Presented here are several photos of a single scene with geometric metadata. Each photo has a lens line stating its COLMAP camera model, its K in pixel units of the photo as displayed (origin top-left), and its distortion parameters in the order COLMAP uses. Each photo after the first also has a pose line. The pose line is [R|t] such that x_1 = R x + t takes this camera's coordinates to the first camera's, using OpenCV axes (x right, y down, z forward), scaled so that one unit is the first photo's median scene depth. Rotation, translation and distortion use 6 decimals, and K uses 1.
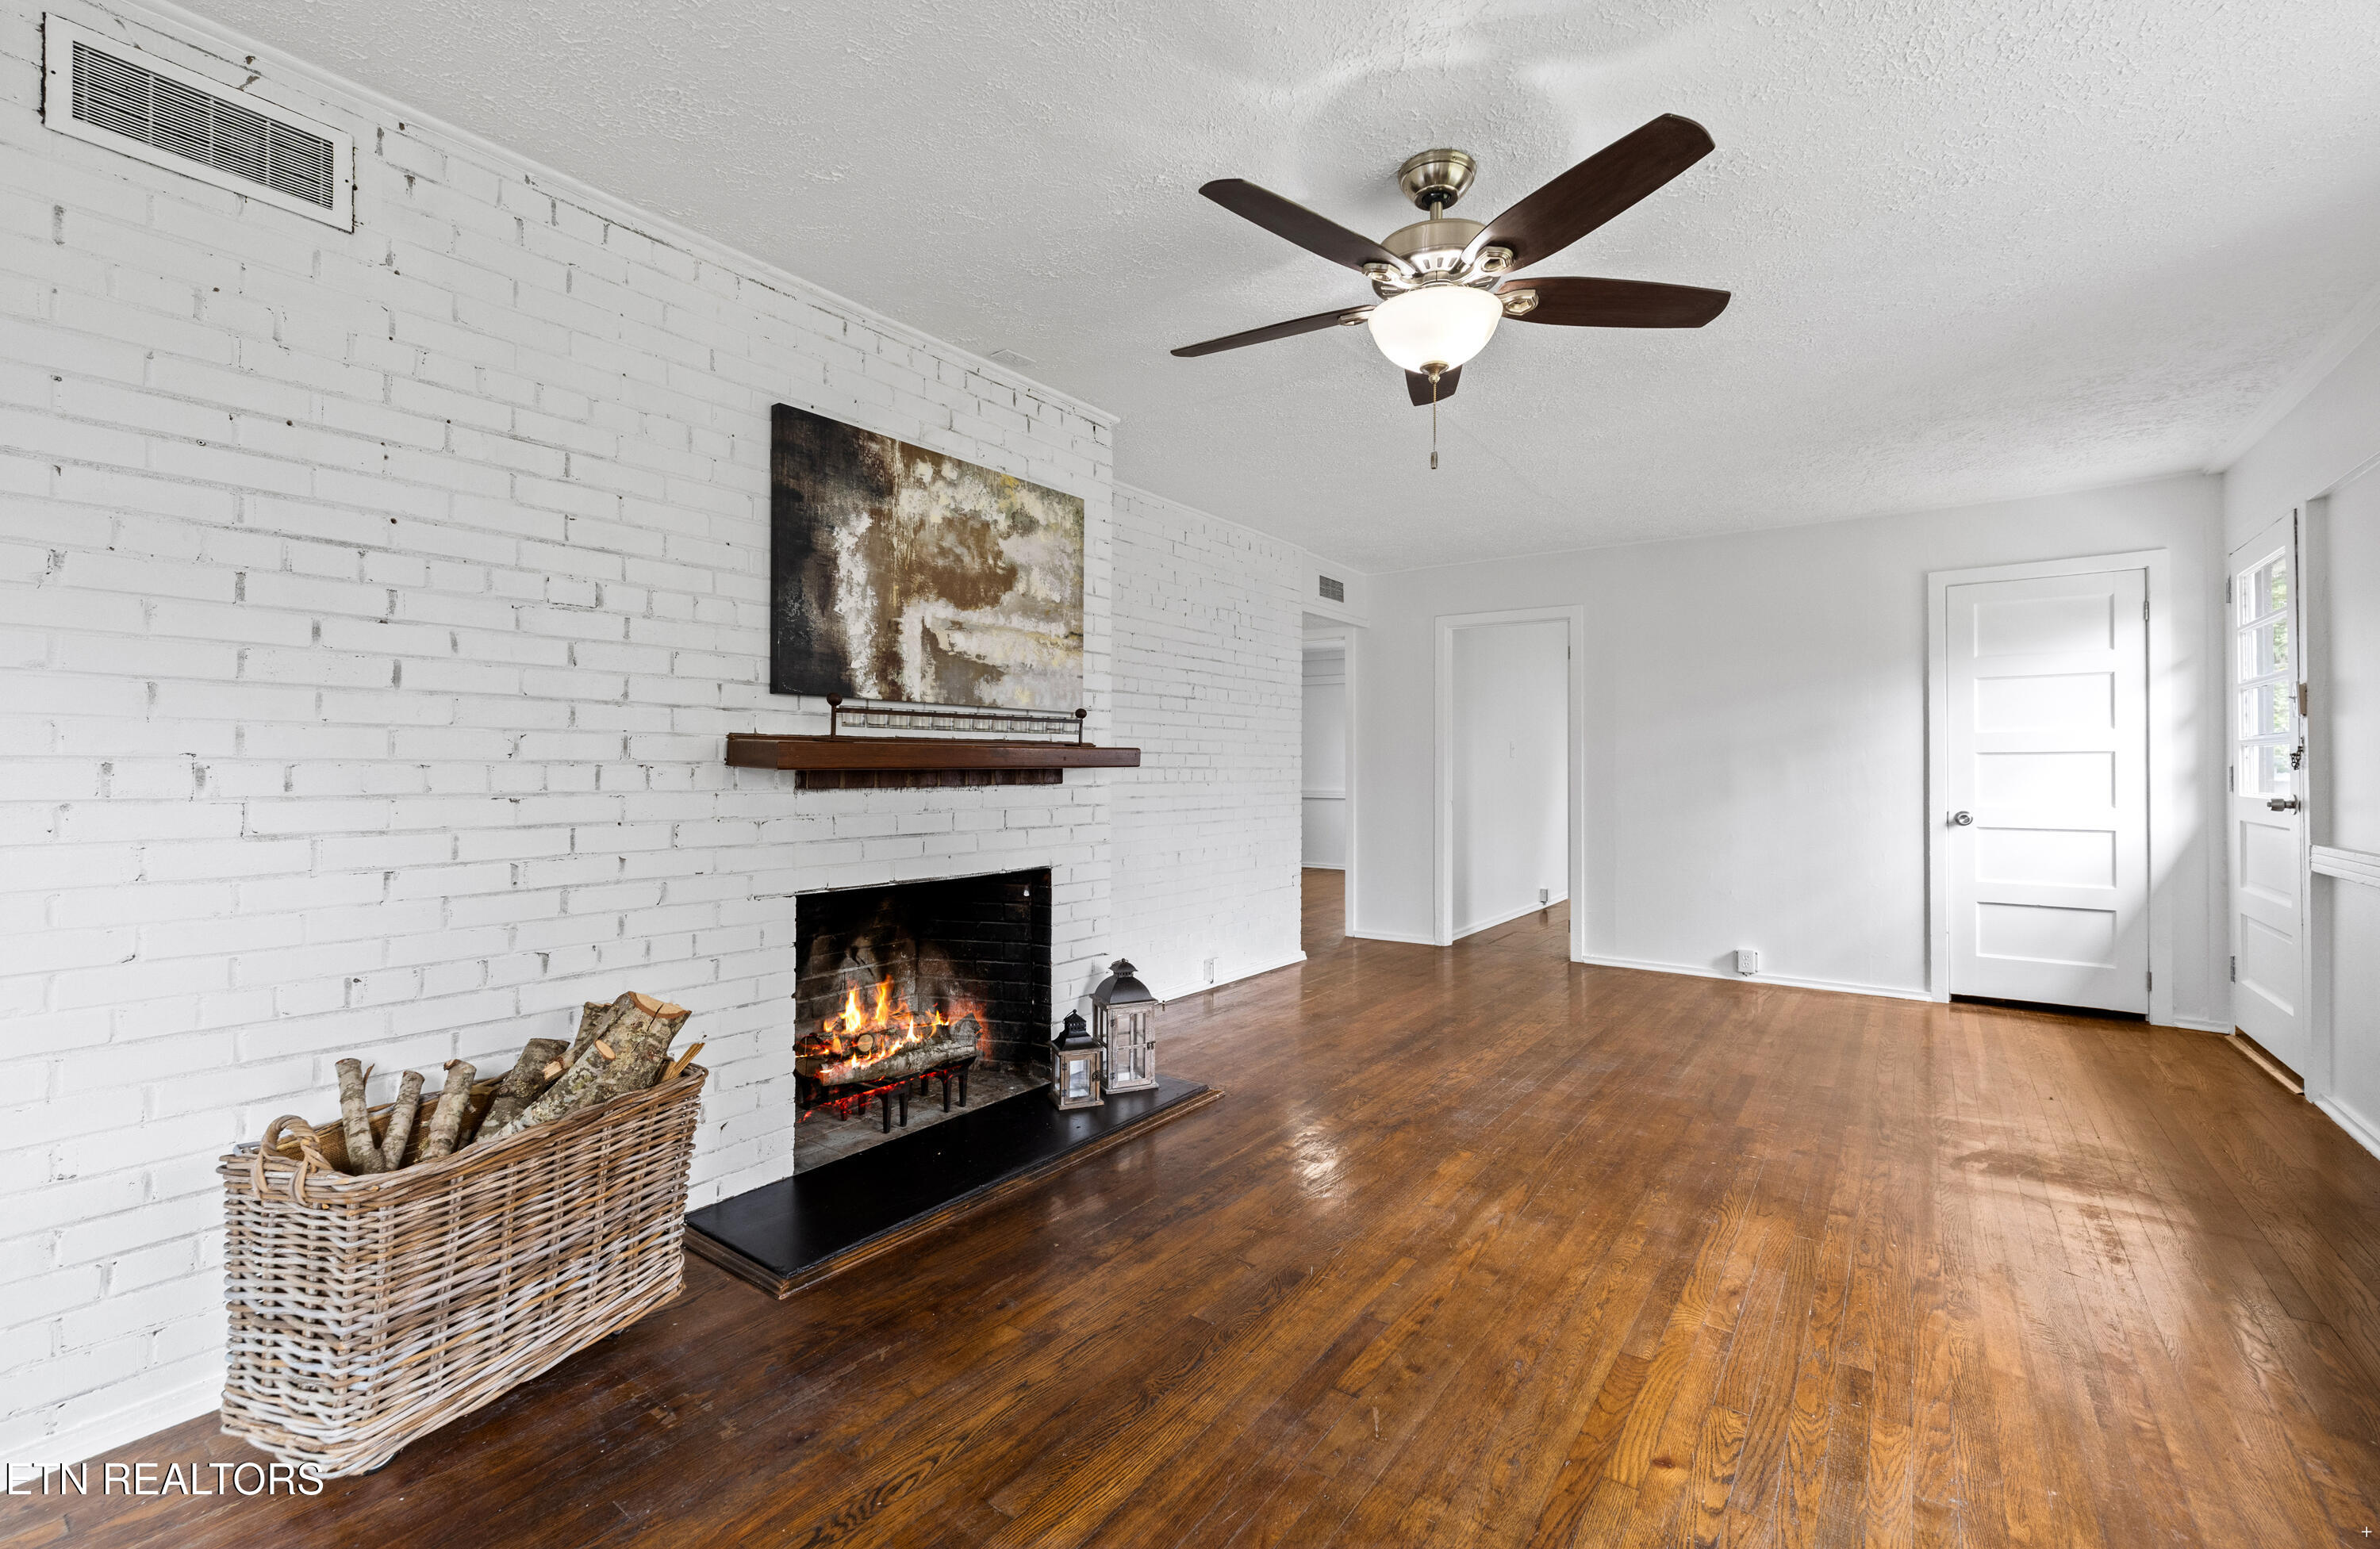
lens RADIAL K [[1001.1, 0, 1195.2], [0, 1001.1, 759.1], [0, 0, 1]] dist [-0.003179, 0.000102]
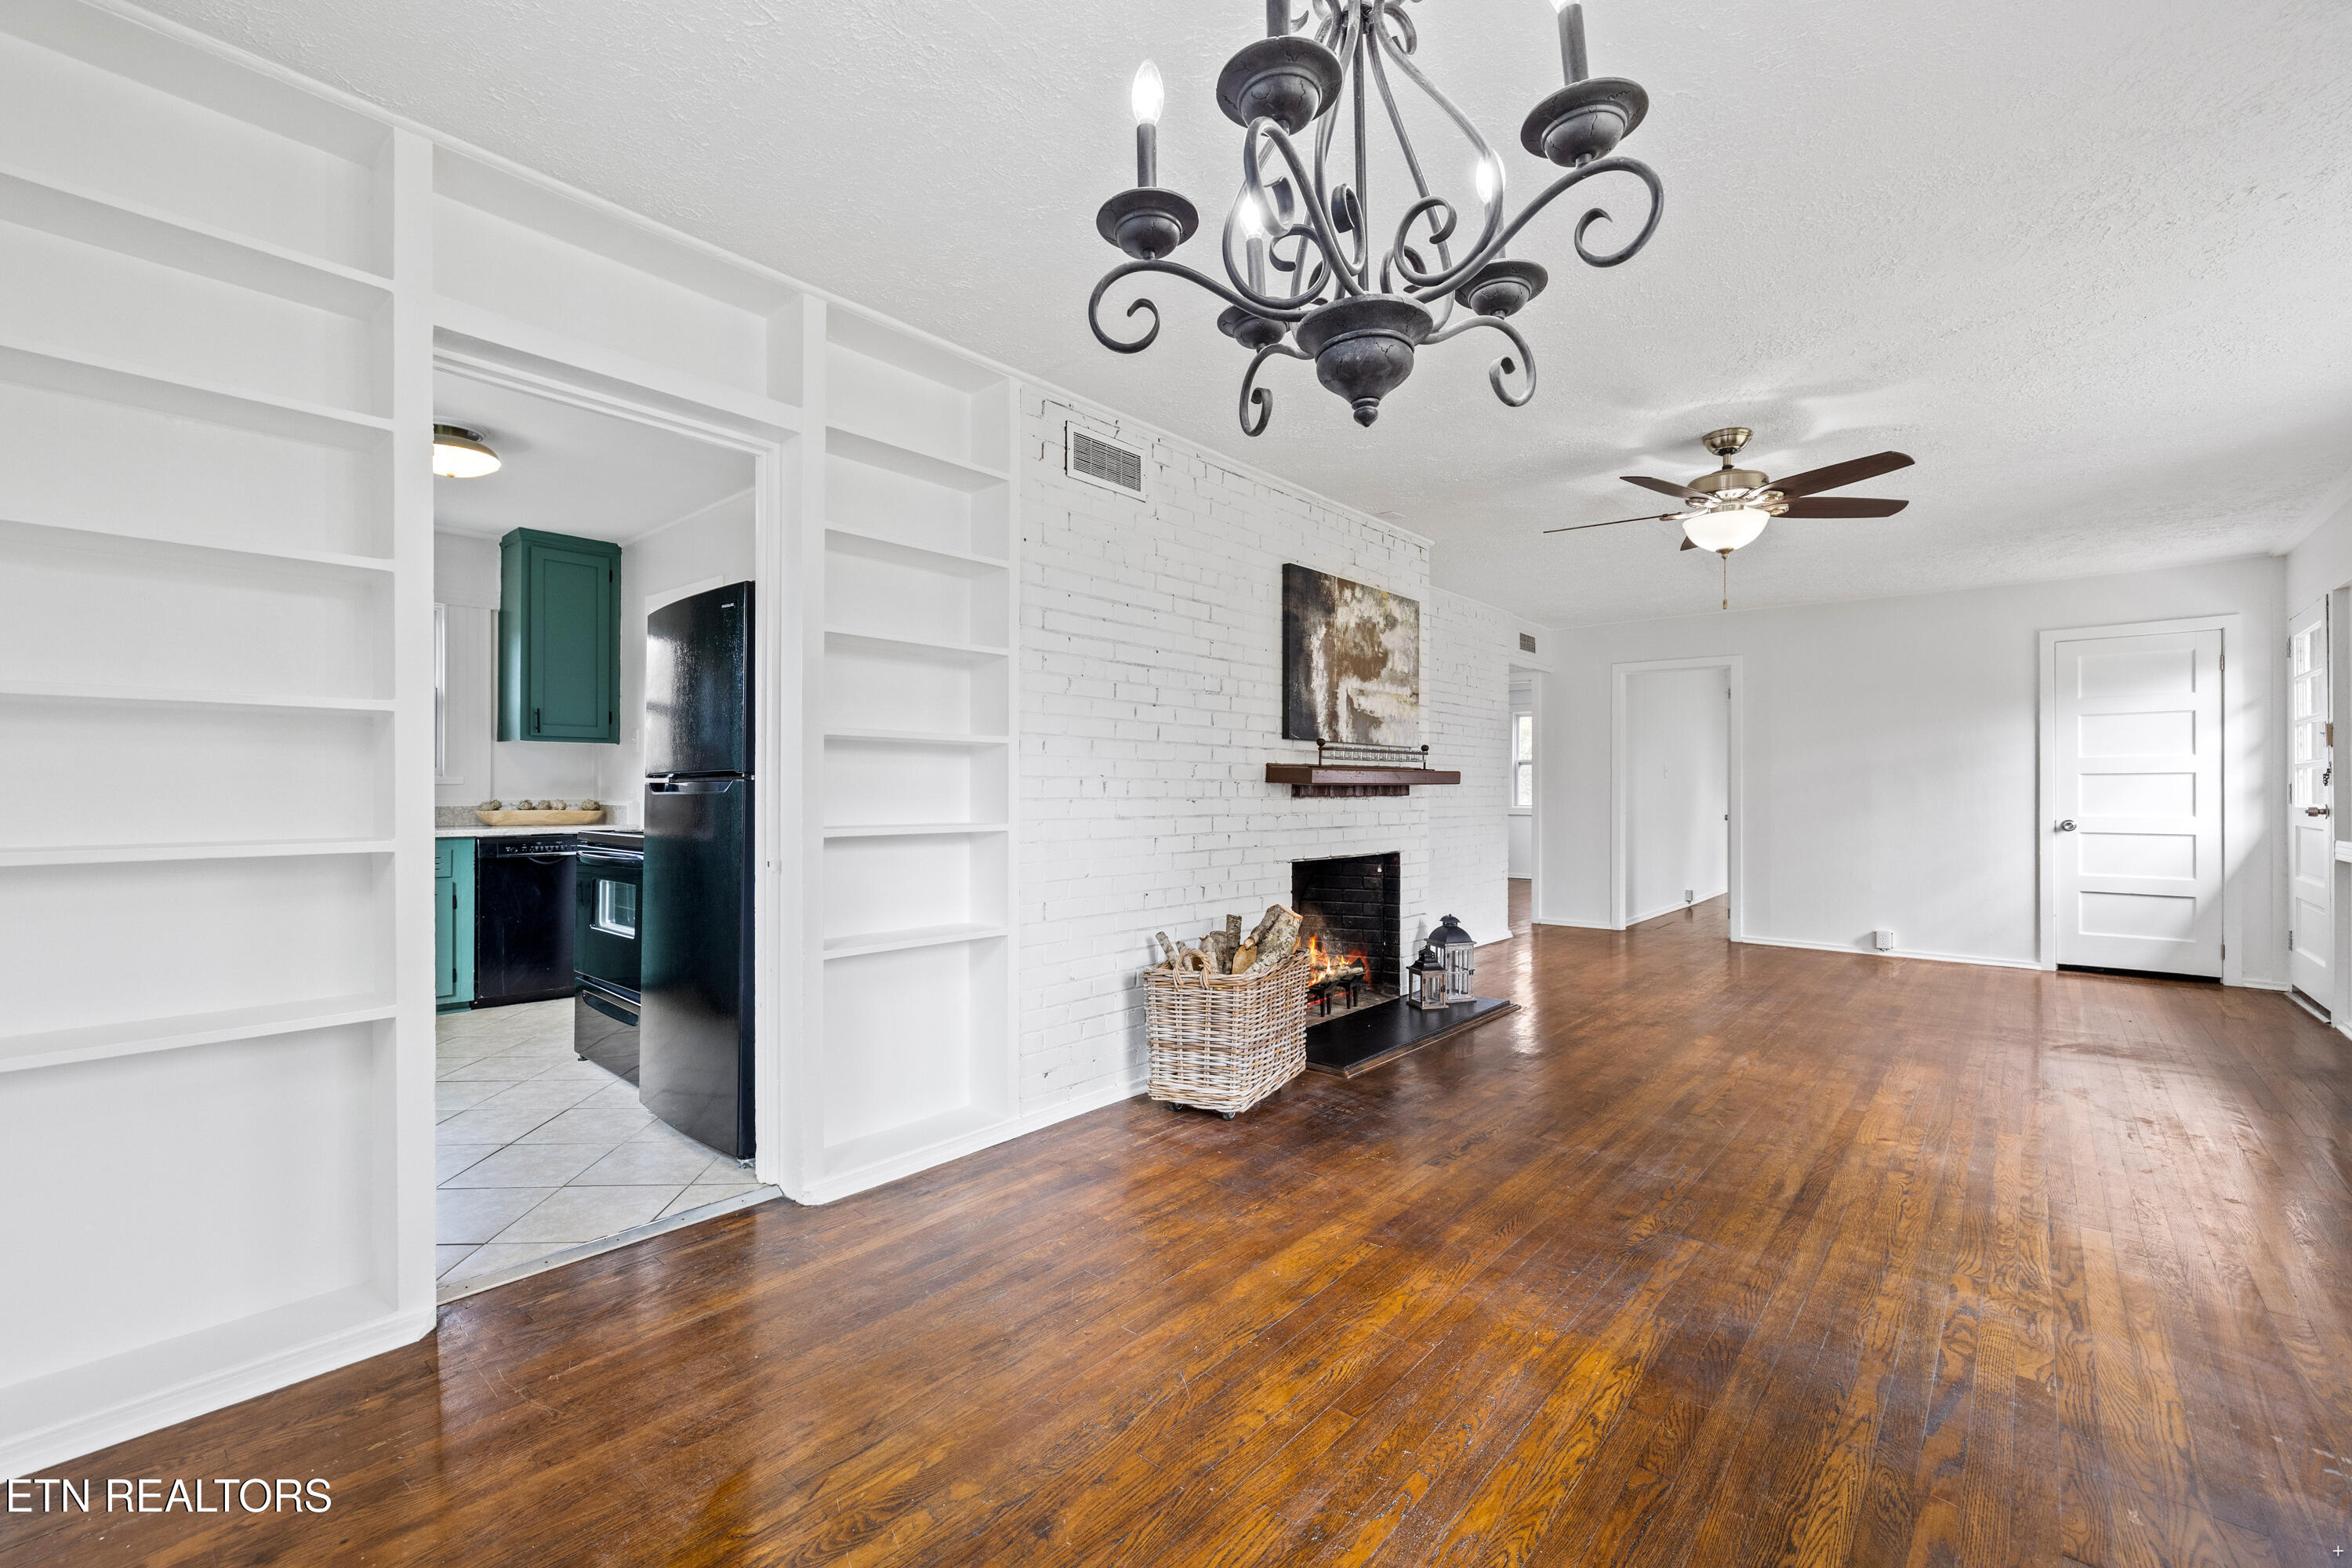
lens RADIAL K [[989.2, 0, 1176.0], [0, 989.2, 786.3], [0, 0, 1]] dist [-0.003131, 0.000839]
pose [[0.995918, -0.000242, -0.090263, -0.374438], [0.000723, 0.999986, 0.005294, 0.003281], [0.090260, -0.005338, 0.995904, -0.531730]]
